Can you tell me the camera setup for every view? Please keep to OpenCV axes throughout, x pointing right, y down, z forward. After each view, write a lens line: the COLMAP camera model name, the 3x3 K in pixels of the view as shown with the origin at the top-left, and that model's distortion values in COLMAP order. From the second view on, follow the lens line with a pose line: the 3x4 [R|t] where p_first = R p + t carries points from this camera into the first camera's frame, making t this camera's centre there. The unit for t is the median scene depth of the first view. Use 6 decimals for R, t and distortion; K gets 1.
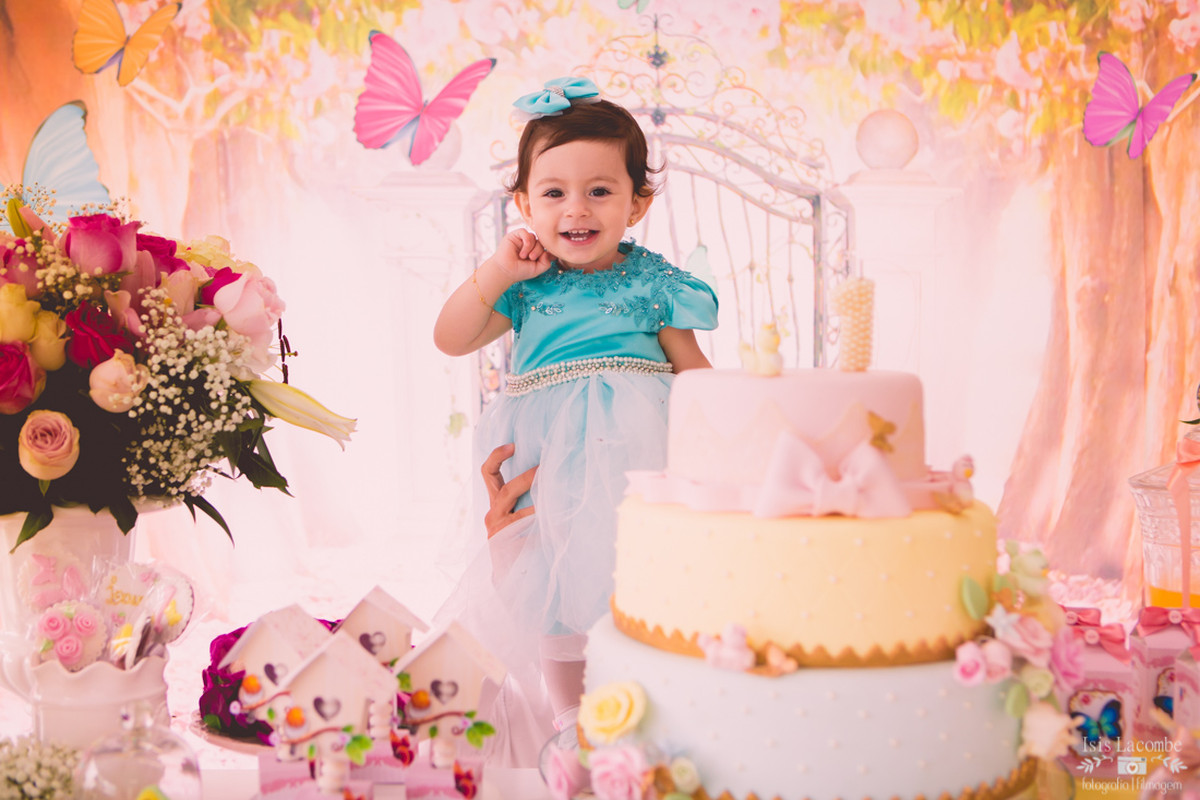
lens RADIAL K [[1410.3, 0, 555.2], [0, 1410.3, 396.8], [0, 0, 1]] dist [-0.017000, -0.003742]
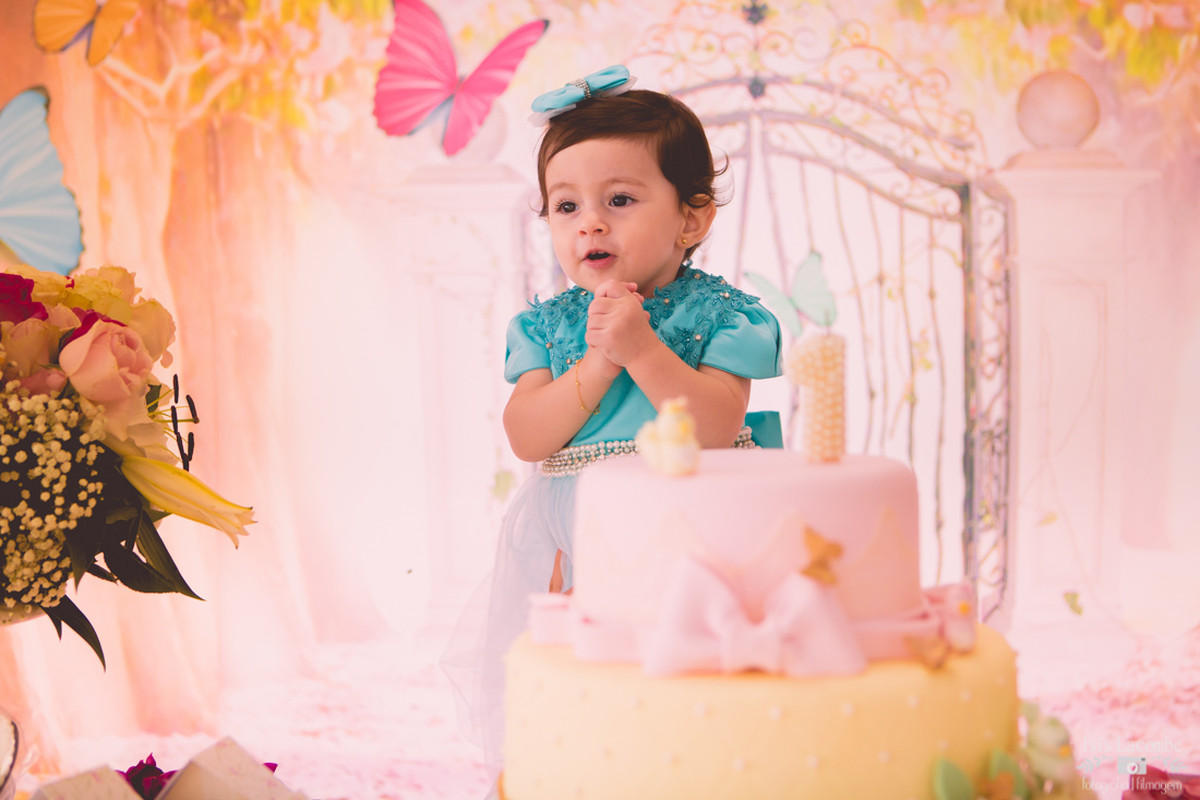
lens RADIAL K [[1738.3, 0, 640.9], [0, 1738.3, 369.7], [0, 0, 1]] dist [0.009374, -0.191109]
pose [[0.994845, -0.009167, -0.100989, 0.105141], [0.007073, 0.999753, -0.021075, -0.023823], [0.101157, 0.020252, 0.994664, 0.045407]]
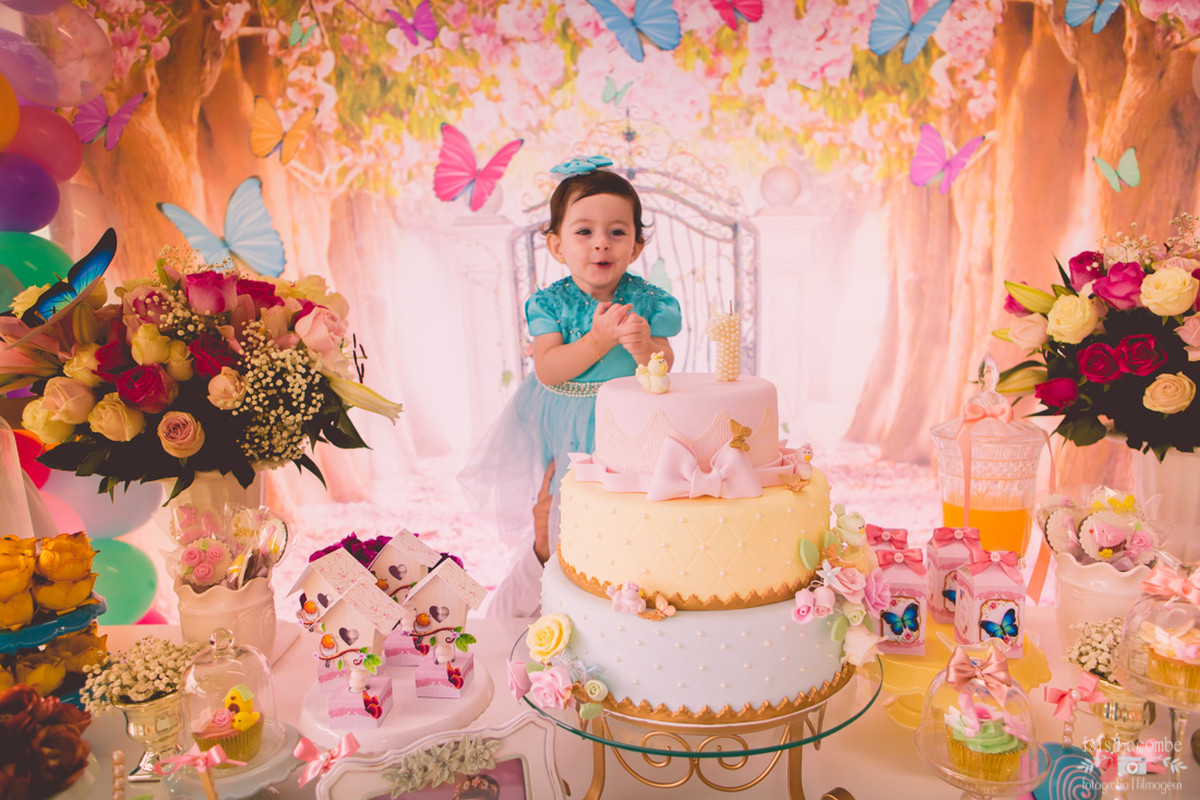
lens RADIAL K [[806.9, 0, 600.6], [0, 806.9, 405.8], [0, 0, 1]] dist [-0.036009, 0.024207]
pose [[0.999518, -0.023961, -0.019734, 0.051793], [0.025845, 0.994499, 0.101508, -0.038785], [0.017193, -0.101969, 0.994639, 0.105118]]
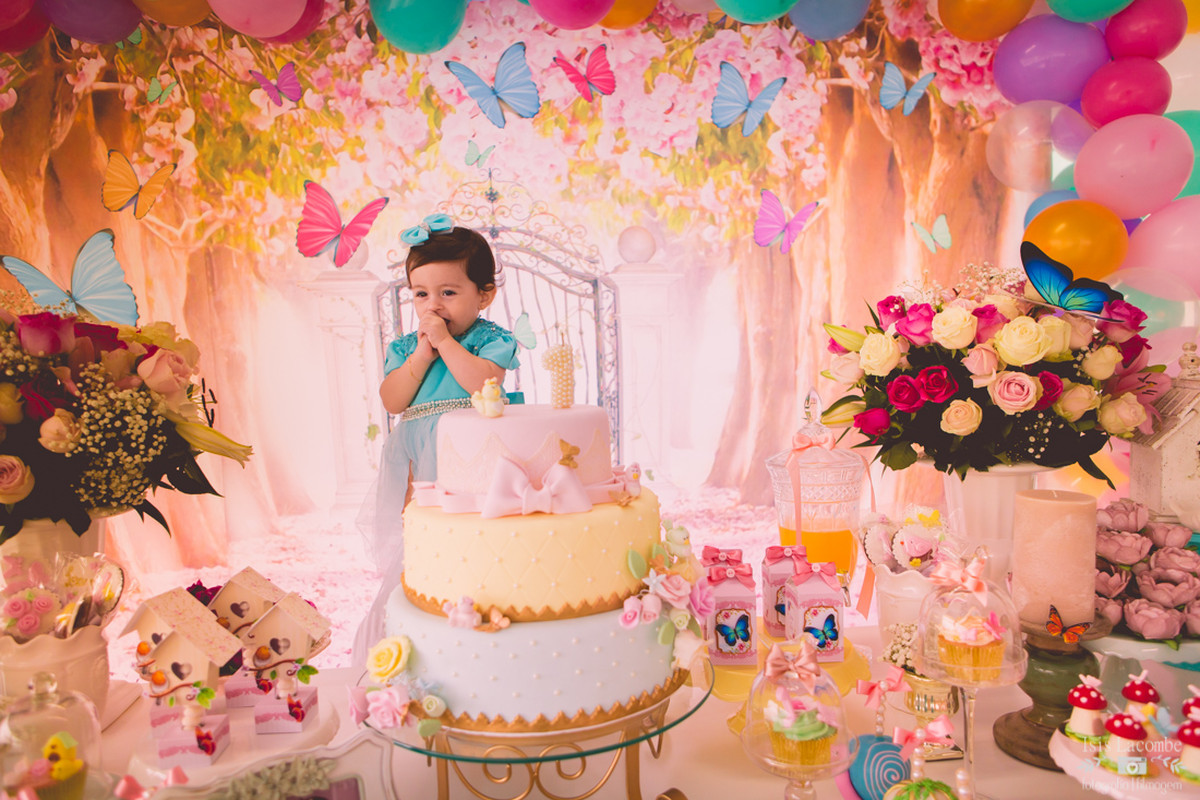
lens RADIAL K [[810.3, 0, 604.4], [0, 810.3, 404.1], [0, 0, 1]] dist [-0.037625, 0.021141]
pose [[0.991508, -0.041060, 0.123394, 0.076269], [0.039025, 0.999060, 0.018862, -0.018337], [-0.124053, -0.013887, 0.992178, 0.077932]]
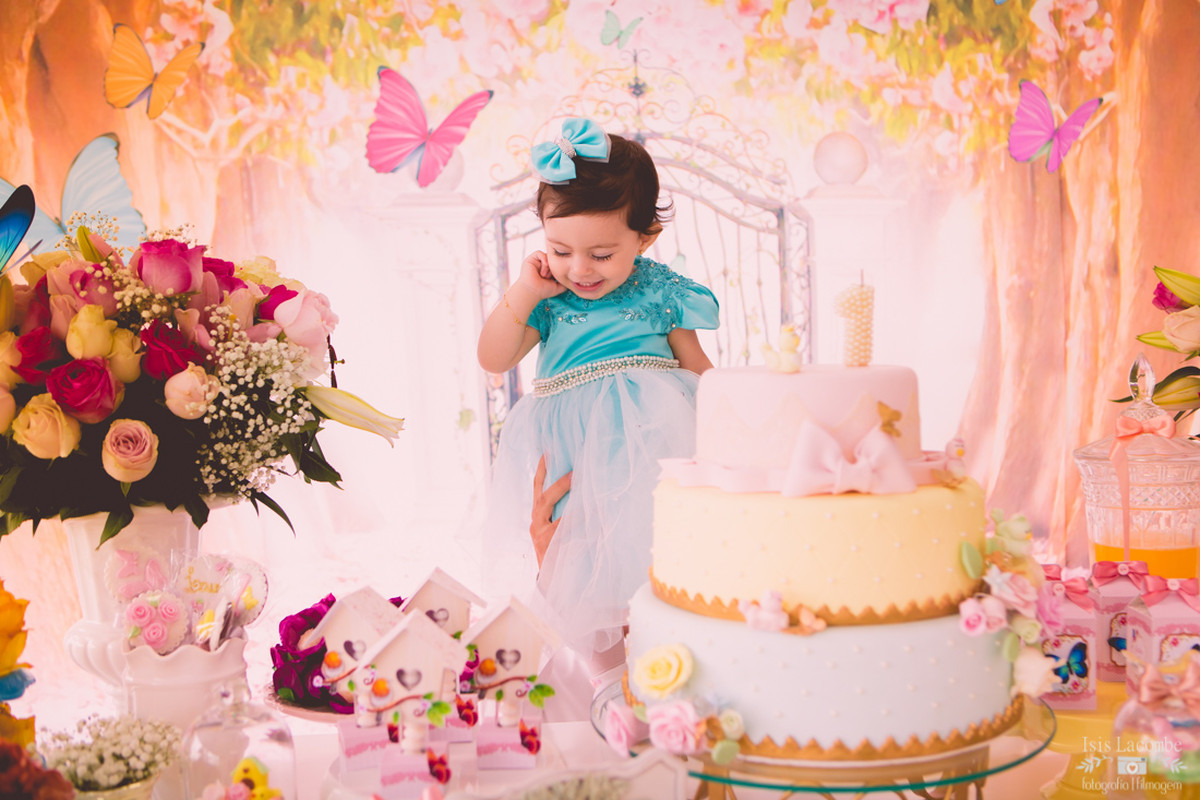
lens RADIAL K [[1269.1, 0, 600.0], [0, 1269.1, 400.0], [0, 0, 1]] dist [-0.033175, 0.013014]
pose [[0.997145, -0.026713, 0.070628, -0.035110], [0.026052, 0.999608, 0.010263, -0.003350], [-0.070875, -0.008393, 0.997450, -0.007114]]
